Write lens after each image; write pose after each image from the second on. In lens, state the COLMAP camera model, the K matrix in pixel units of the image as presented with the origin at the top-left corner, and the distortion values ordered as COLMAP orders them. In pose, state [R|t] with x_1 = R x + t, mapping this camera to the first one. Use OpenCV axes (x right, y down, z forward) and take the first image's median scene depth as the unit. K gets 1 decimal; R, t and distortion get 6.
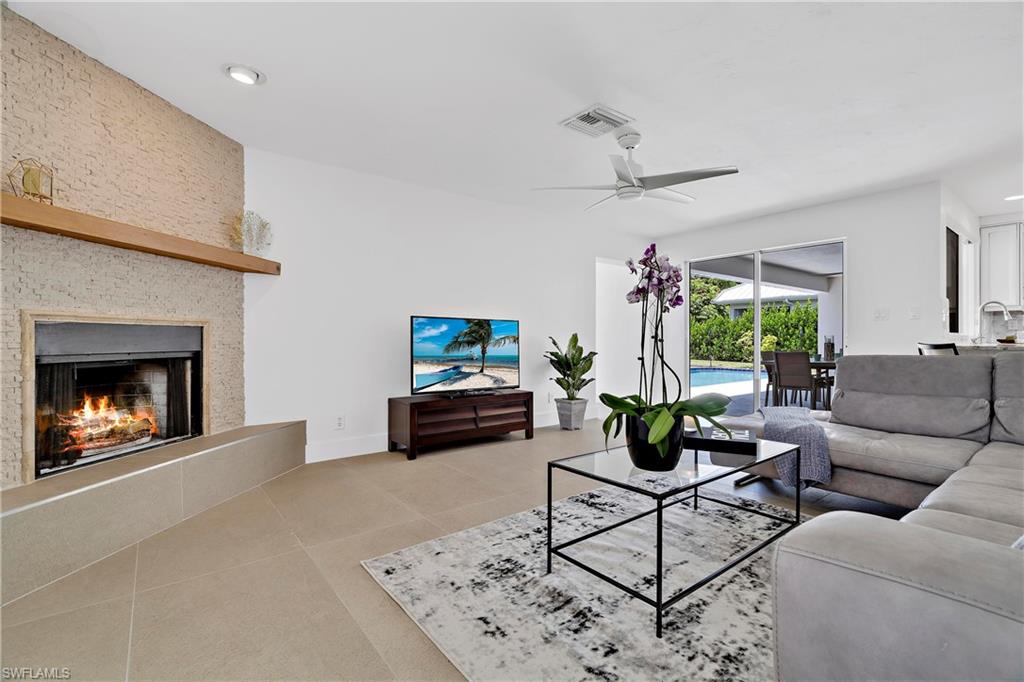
lens RADIAL K [[463.3, 0, 513.1], [0, 463.3, 335.5], [0, 0, 1]] dist [-0.004923, 0.000092]
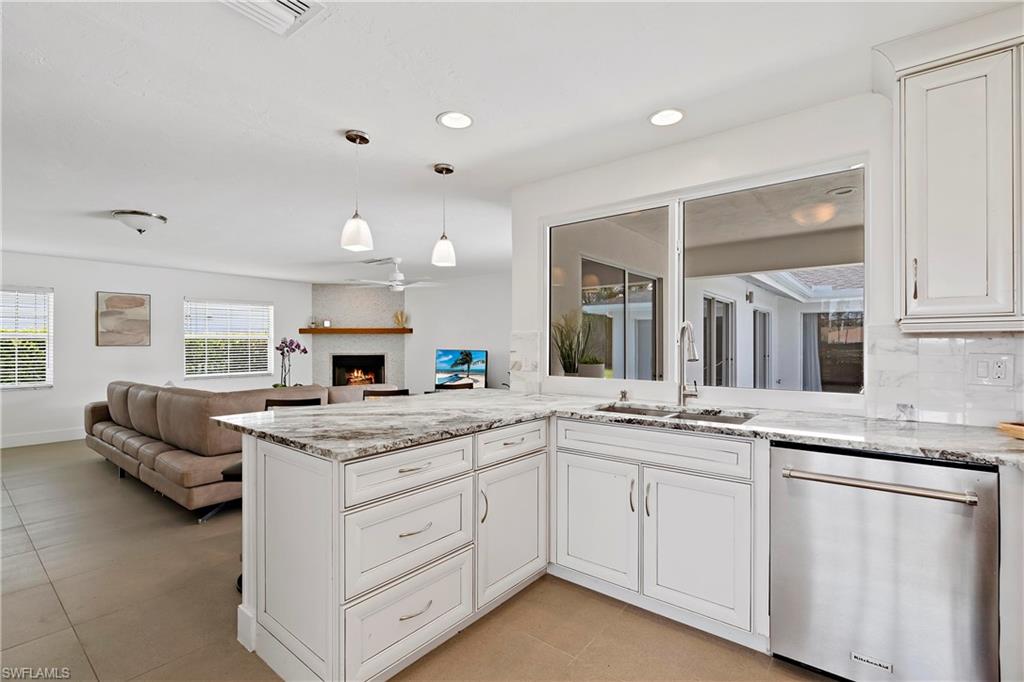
lens RADIAL K [[463.0, 0, 508.6], [0, 463.0, 344.5], [0, 0, 1]] dist [-0.002769, -0.000447]
pose [[0.186914, 0.015943, -0.982247, 2.806099], [-0.006618, 0.999866, 0.014969, -0.135836], [0.982354, 0.003703, 0.186995, 1.317195]]
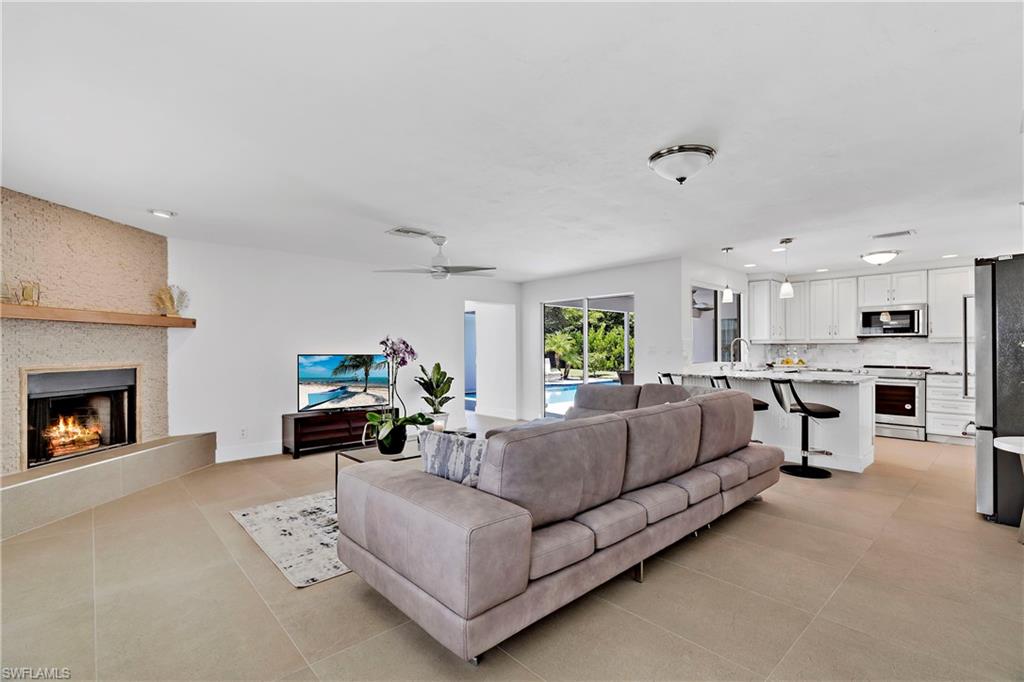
lens RADIAL K [[463.0, 0, 508.6], [0, 463.0, 344.5], [0, 0, 1]] dist [-0.002769, -0.000447]
pose [[0.996888, -0.000764, 0.078830, 0.413510], [0.000921, 0.999998, -0.001956, -0.096789], [-0.078828, 0.002022, 0.996886, -0.585303]]
